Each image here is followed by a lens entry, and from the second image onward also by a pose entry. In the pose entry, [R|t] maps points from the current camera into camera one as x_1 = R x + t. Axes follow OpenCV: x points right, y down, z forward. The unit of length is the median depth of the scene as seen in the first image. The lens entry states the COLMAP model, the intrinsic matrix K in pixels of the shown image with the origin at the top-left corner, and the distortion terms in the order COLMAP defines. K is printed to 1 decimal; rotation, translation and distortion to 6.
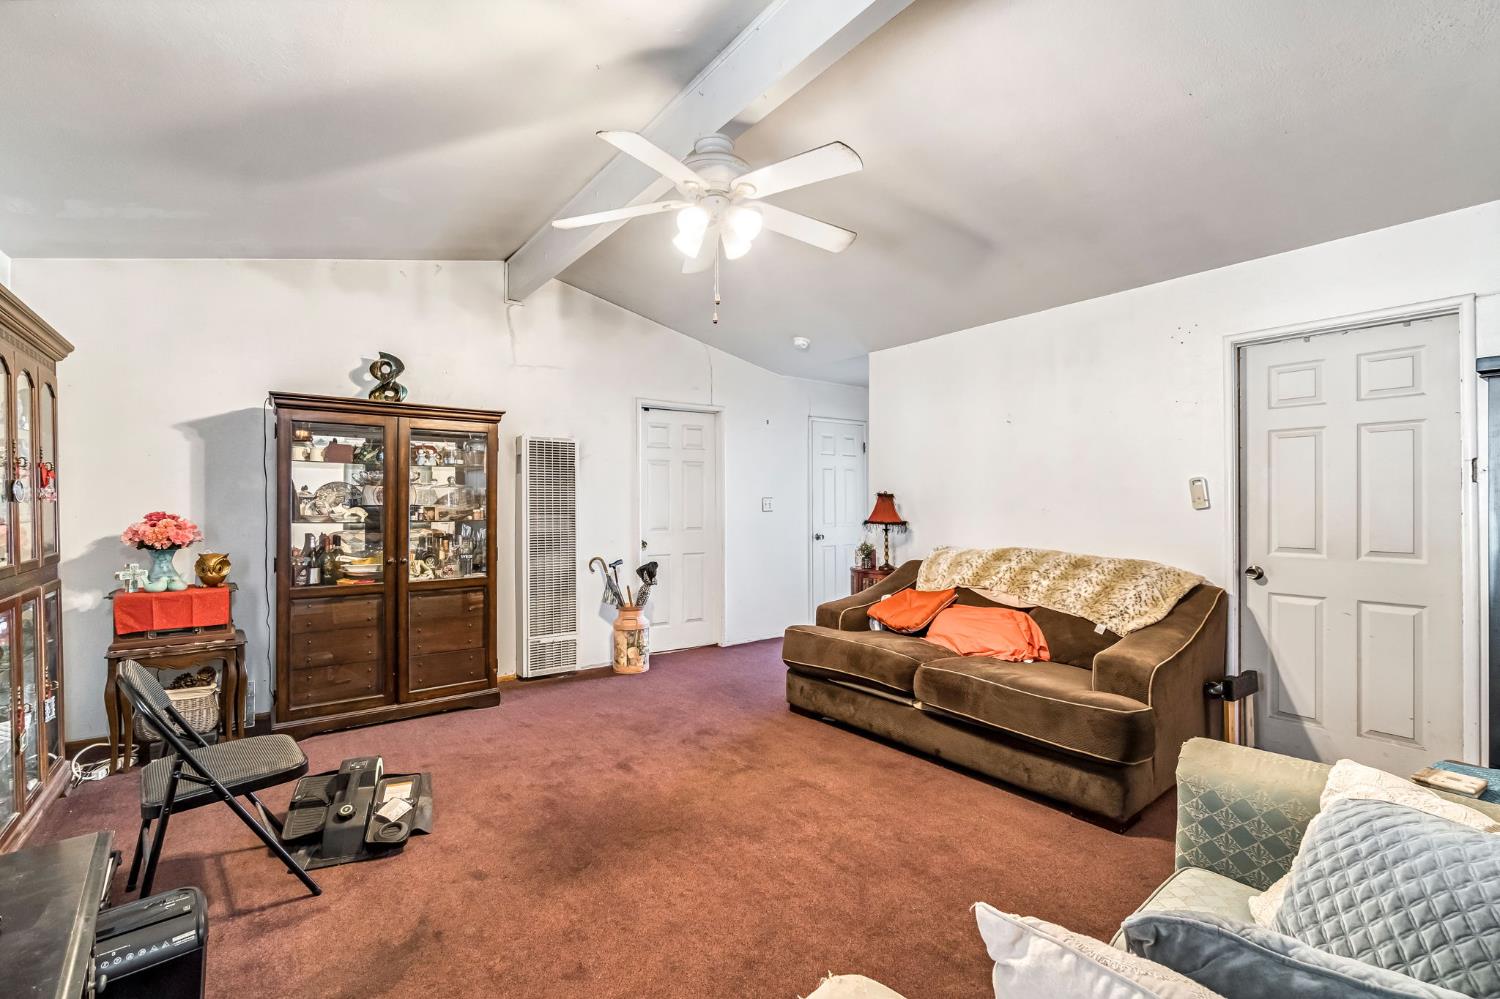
lens RADIAL K [[664.2, 0, 743.2], [0, 664.2, 501.1], [0, 0, 1]] dist [-0.002984, -0.000414]
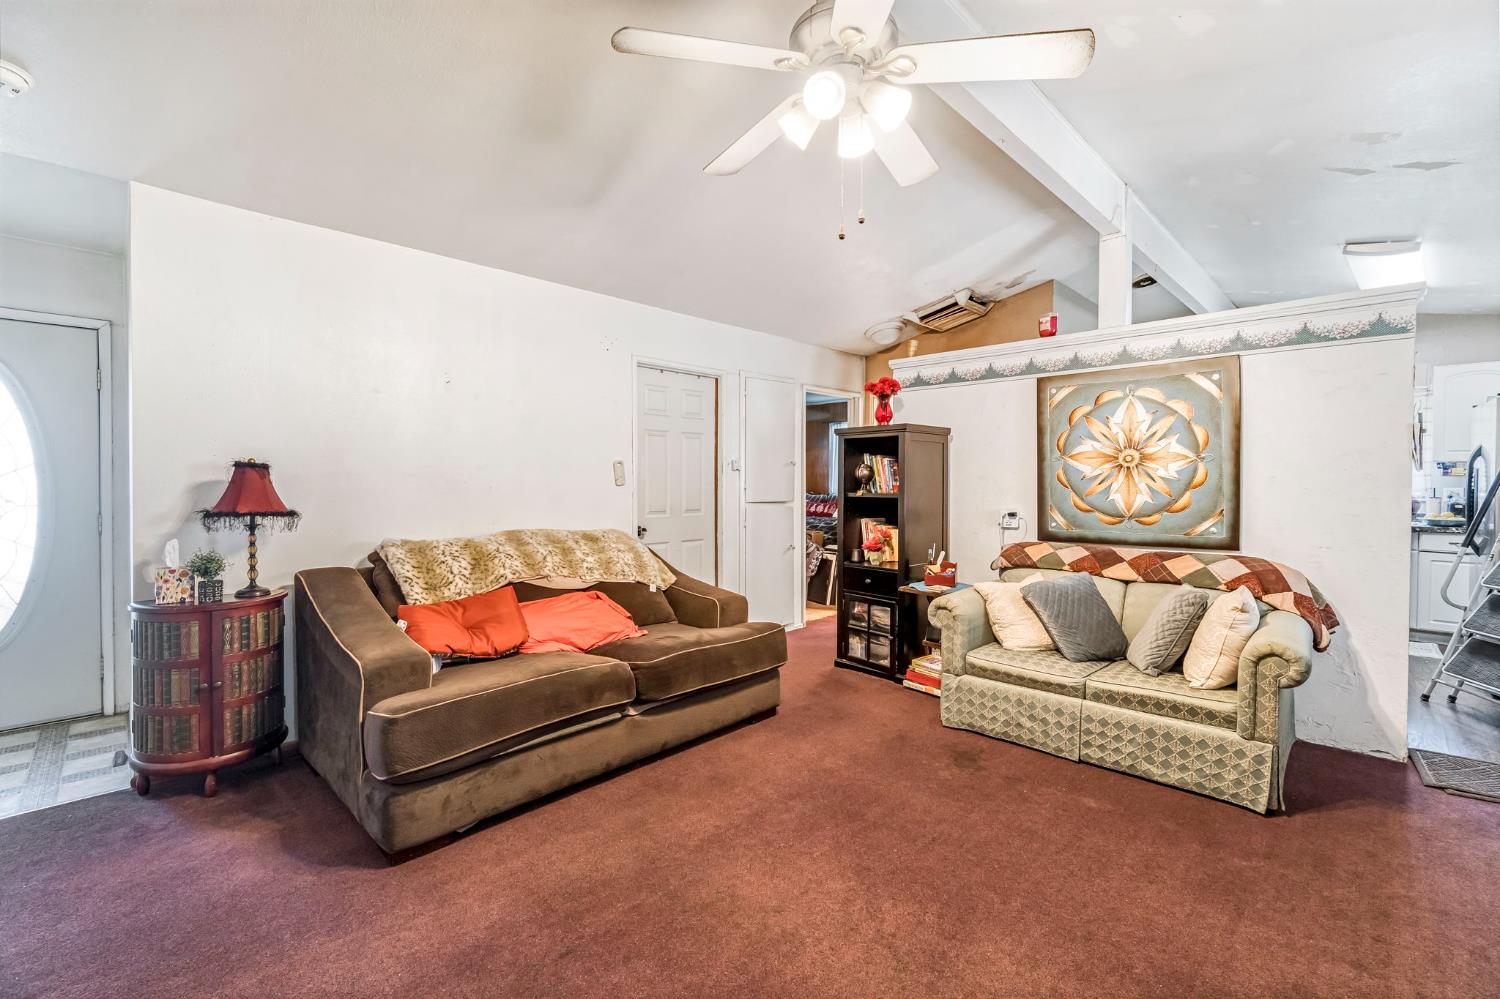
lens RADIAL K [[664.2, 0, 750.6], [0, 664.2, 493.1], [0, 0, 1]] dist [-0.002984, -0.000414]
pose [[-0.175024, -0.014645, 0.984455, -0.420598], [-0.003596, 0.999892, 0.014235, 0.005536], [-0.984558, -0.001049, -0.175058, 0.680887]]
